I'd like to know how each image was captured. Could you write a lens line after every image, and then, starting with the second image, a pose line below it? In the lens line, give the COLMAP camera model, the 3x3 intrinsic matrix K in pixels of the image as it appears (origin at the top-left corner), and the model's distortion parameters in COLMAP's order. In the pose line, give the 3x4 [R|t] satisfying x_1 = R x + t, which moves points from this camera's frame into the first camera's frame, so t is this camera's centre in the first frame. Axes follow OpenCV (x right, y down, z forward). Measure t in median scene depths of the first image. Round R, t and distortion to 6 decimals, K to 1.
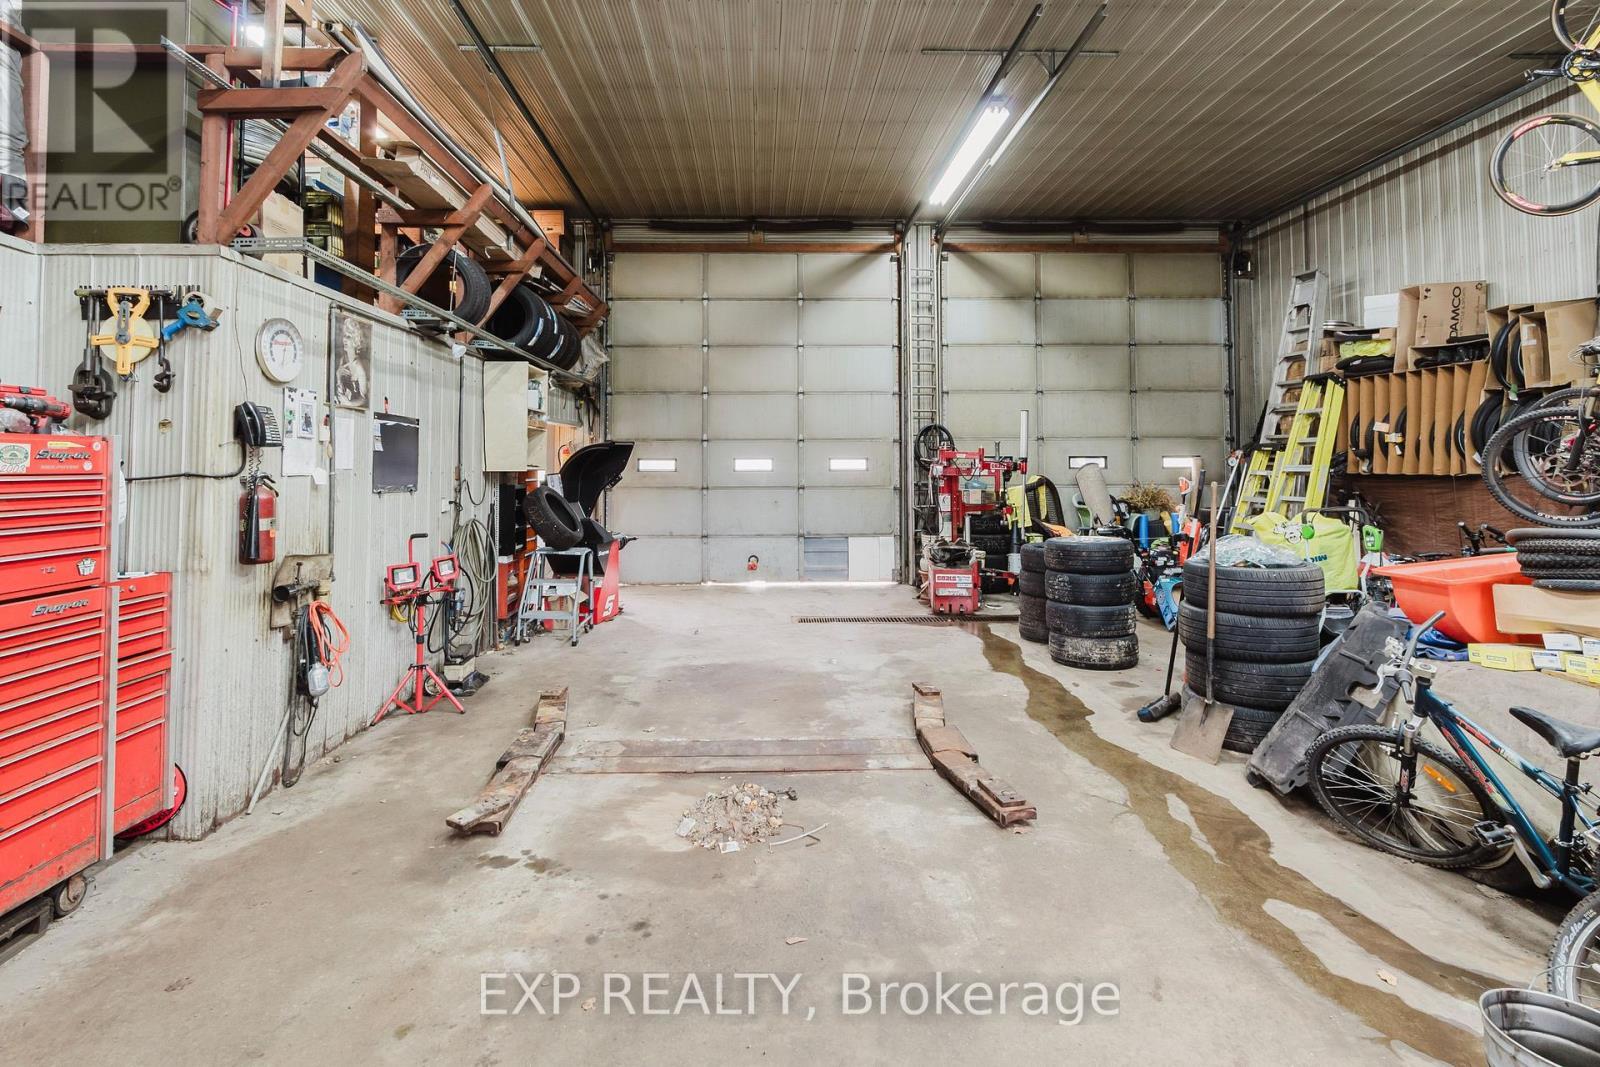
lens RADIAL K [[764.4, 0, 775.4], [0, 764.4, 438.3], [0, 0, 1]] dist [0.002572, -0.000119]
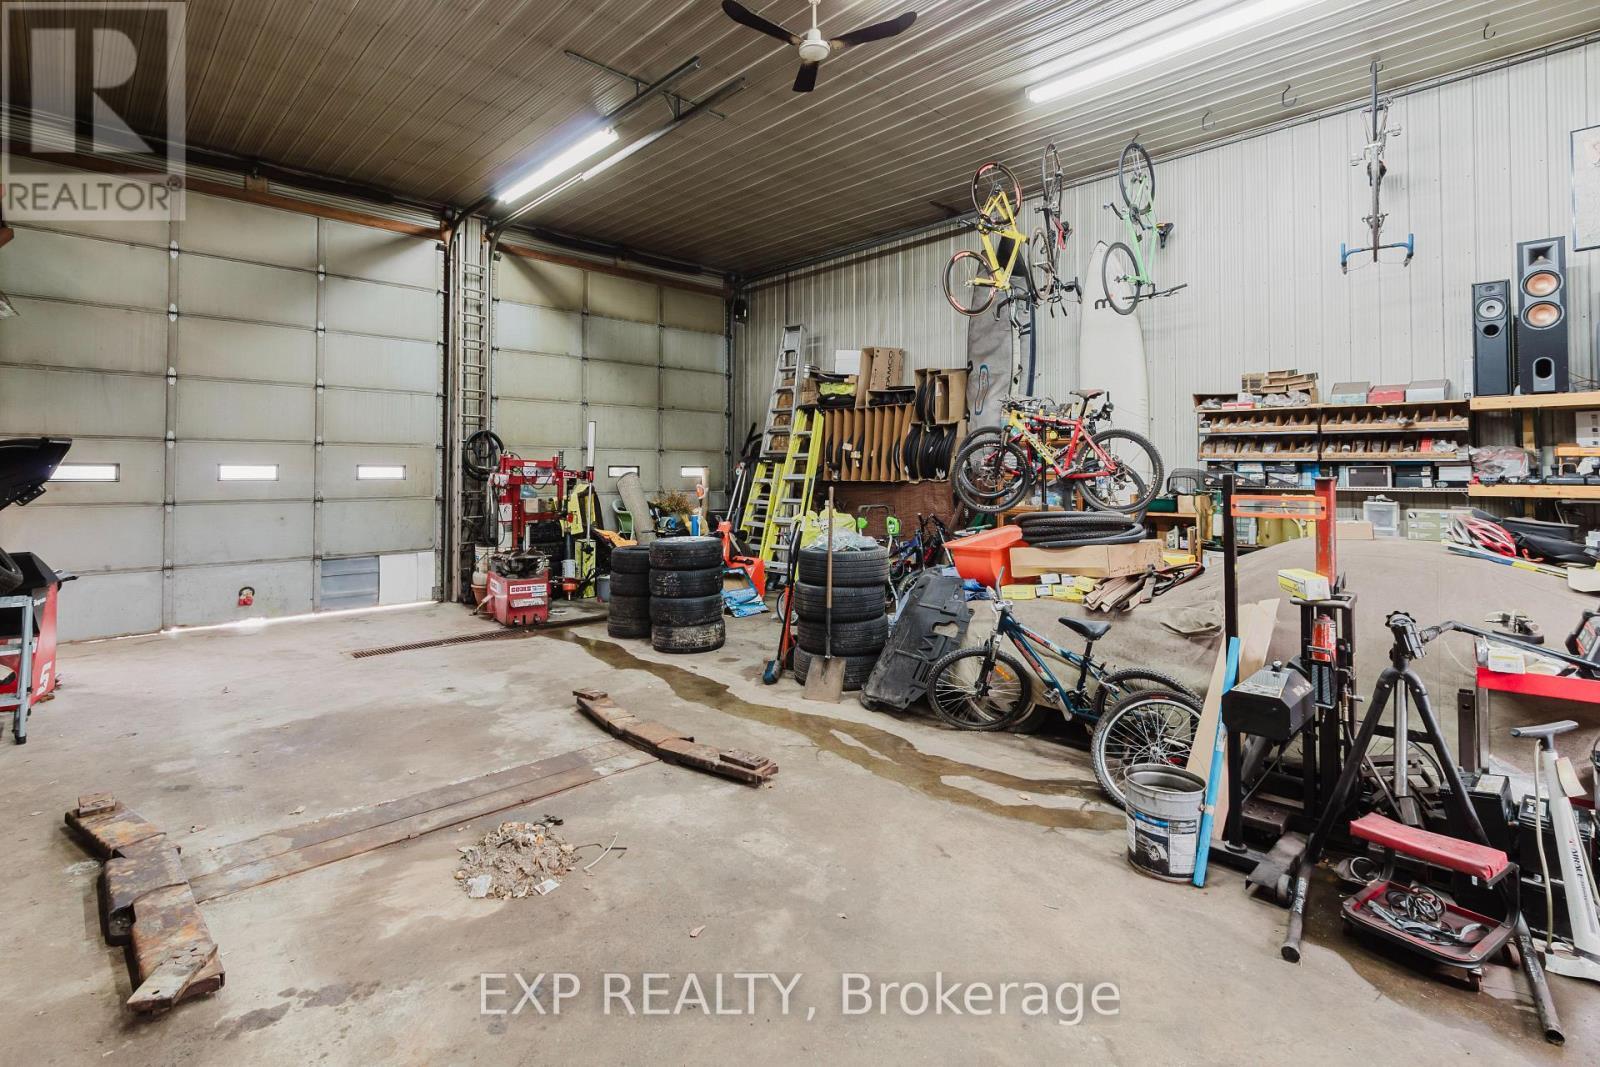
lens RADIAL K [[760.0, 0, 790.4], [0, 760.0, 463.9], [0, 0, 1]] dist [0.001087, 0.000315]
pose [[0.737054, 0.011466, 0.675737, -0.205614], [-0.025820, 0.999604, 0.011202, 0.003402], [-0.675341, -0.025705, 0.737058, 0.061463]]
